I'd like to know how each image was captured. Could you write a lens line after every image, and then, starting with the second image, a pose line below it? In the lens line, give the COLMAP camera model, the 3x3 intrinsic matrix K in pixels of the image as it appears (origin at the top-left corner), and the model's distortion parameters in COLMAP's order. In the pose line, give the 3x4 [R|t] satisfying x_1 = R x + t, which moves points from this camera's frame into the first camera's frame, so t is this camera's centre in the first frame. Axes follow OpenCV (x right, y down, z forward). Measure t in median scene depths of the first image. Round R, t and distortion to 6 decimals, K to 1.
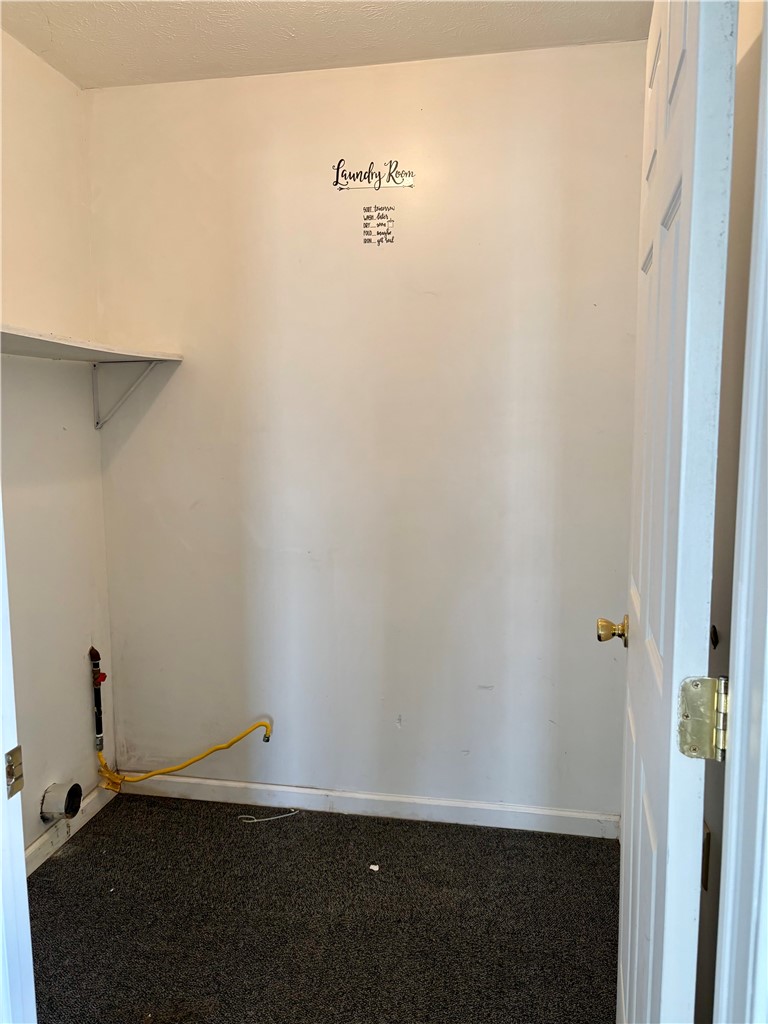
lens RADIAL K [[767.3, 0, 382.6], [0, 767.3, 512.2], [0, 0, 1]] dist [0.005501, -0.017853]
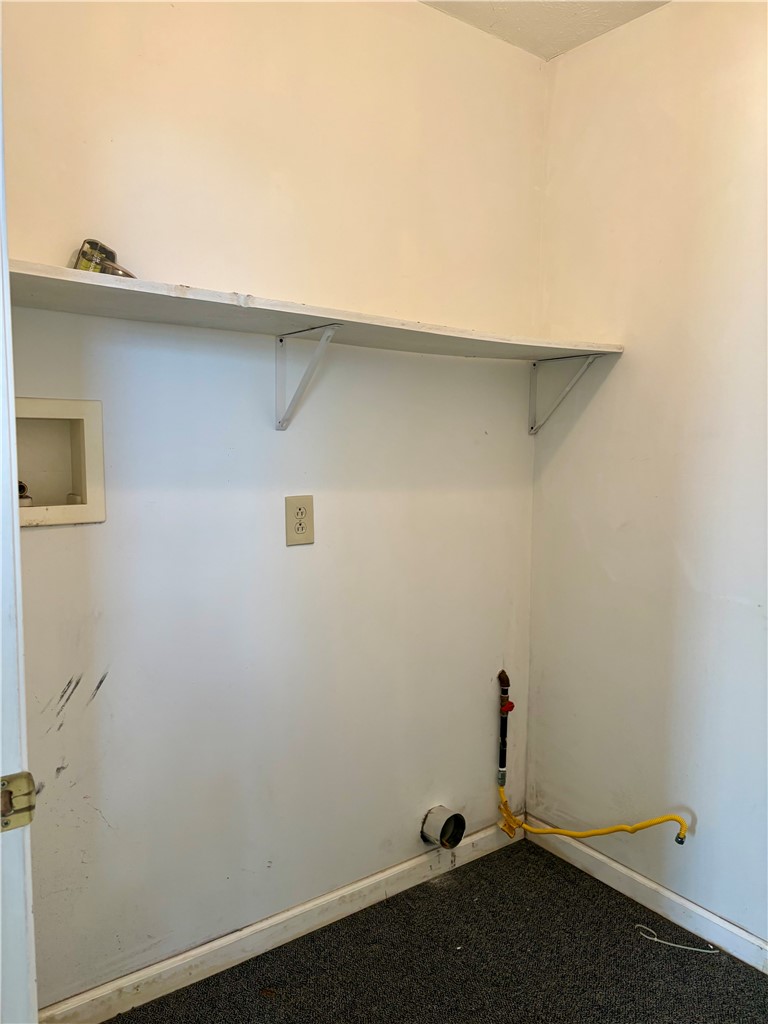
lens RADIAL K [[767.3, 0, 383.6], [0, 767.3, 511.5], [0, 0, 1]] dist [0.005501, -0.017853]
pose [[0.731788, 0.076648, -0.677209, 0.123021], [-0.095503, 0.995384, 0.009461, -0.008676], [0.674808, 0.057752, 0.735730, 0.218022]]
